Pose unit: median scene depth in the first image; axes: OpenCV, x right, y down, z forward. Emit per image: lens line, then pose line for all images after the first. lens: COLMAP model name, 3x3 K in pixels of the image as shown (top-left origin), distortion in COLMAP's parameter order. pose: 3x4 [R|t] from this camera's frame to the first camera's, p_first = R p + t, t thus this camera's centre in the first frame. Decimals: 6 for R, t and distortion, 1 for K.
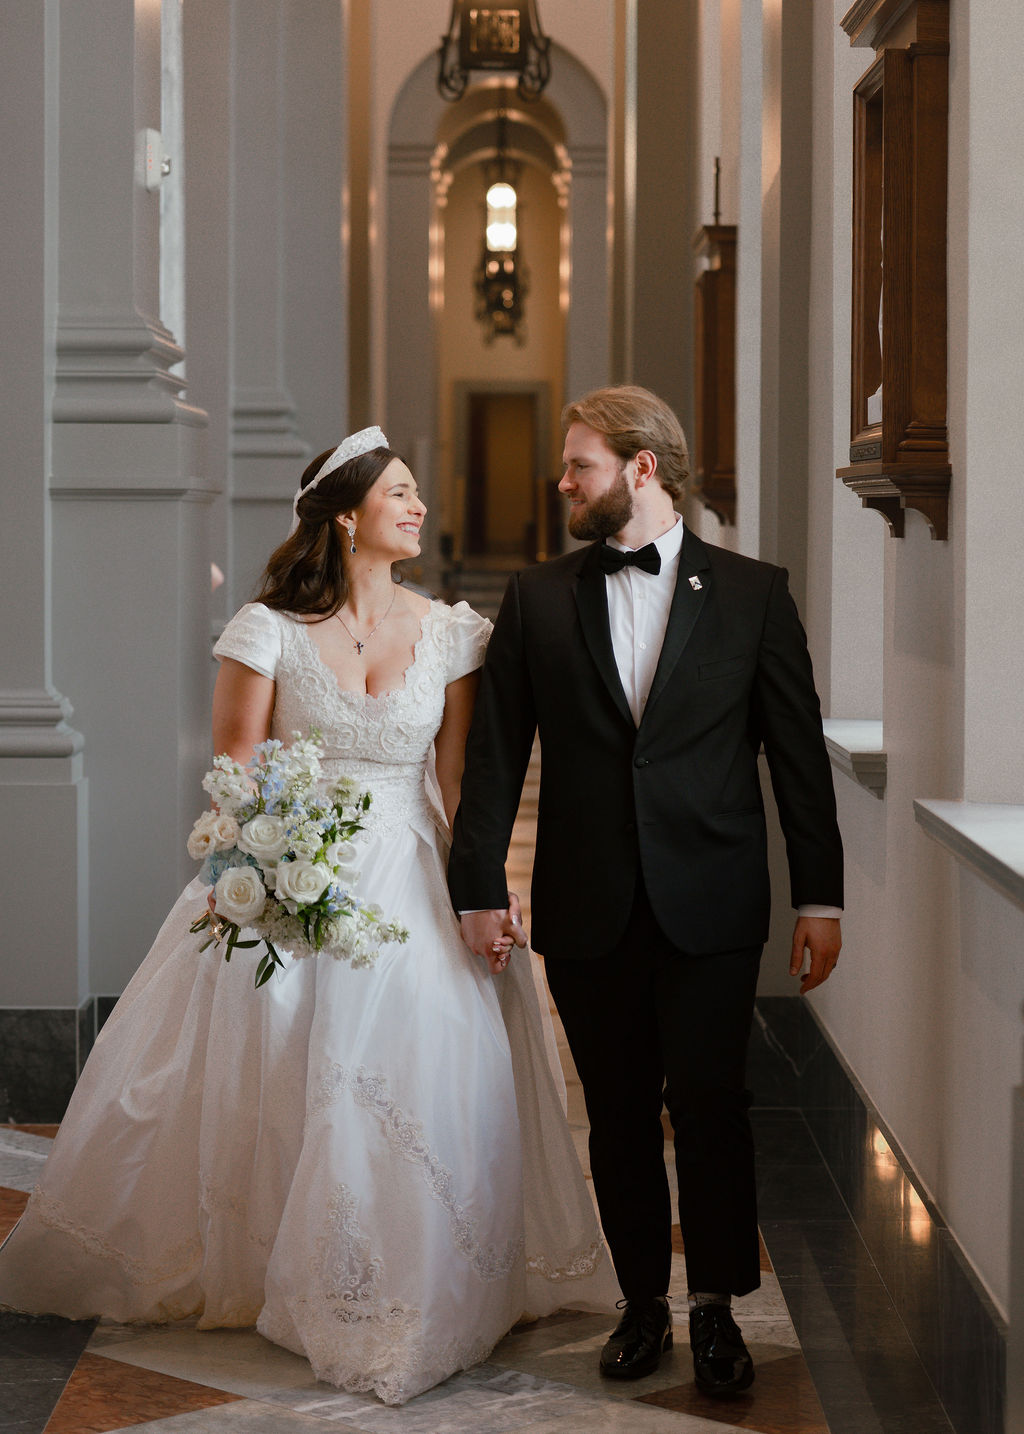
lens RADIAL K [[6284.1, 0, 509.4], [0, 6284.1, 715.4], [0, 0, 1]] dist [-0.658213, 0.000000]
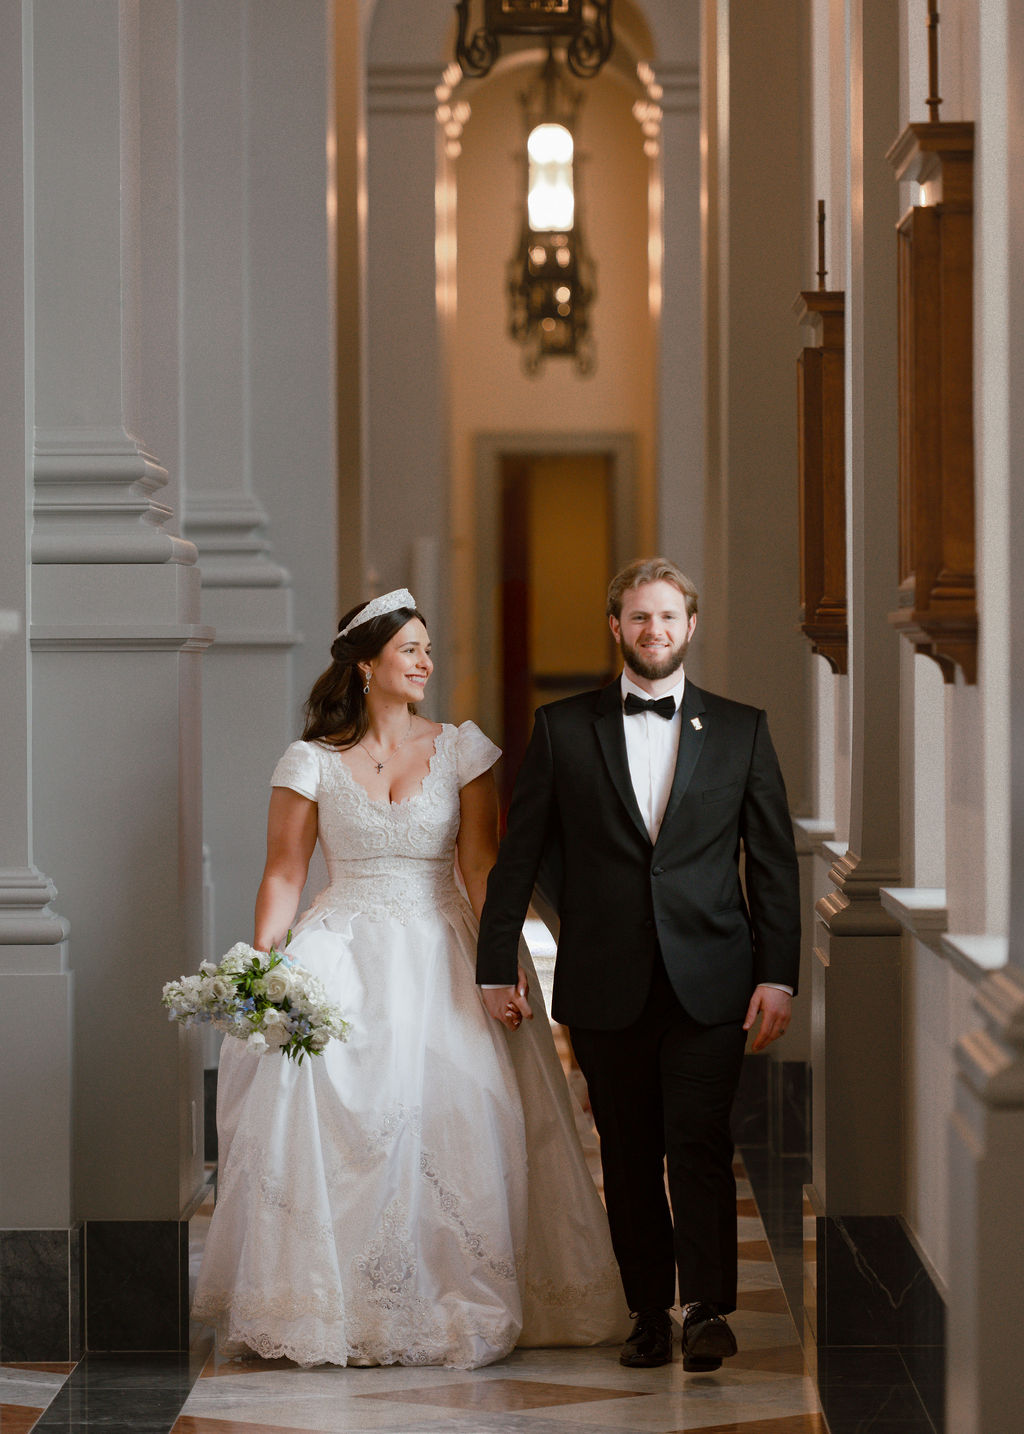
lens RADIAL K [[2849.7, 0, 512.1], [0, 2849.7, 710.6], [0, 0, 1]] dist [-0.097851, 0.000000]
pose [[0.999918, -0.009823, -0.008210, -0.003032], [0.009675, 0.999794, -0.017866, -0.020390], [0.008384, 0.017785, 0.999807, 0.665948]]
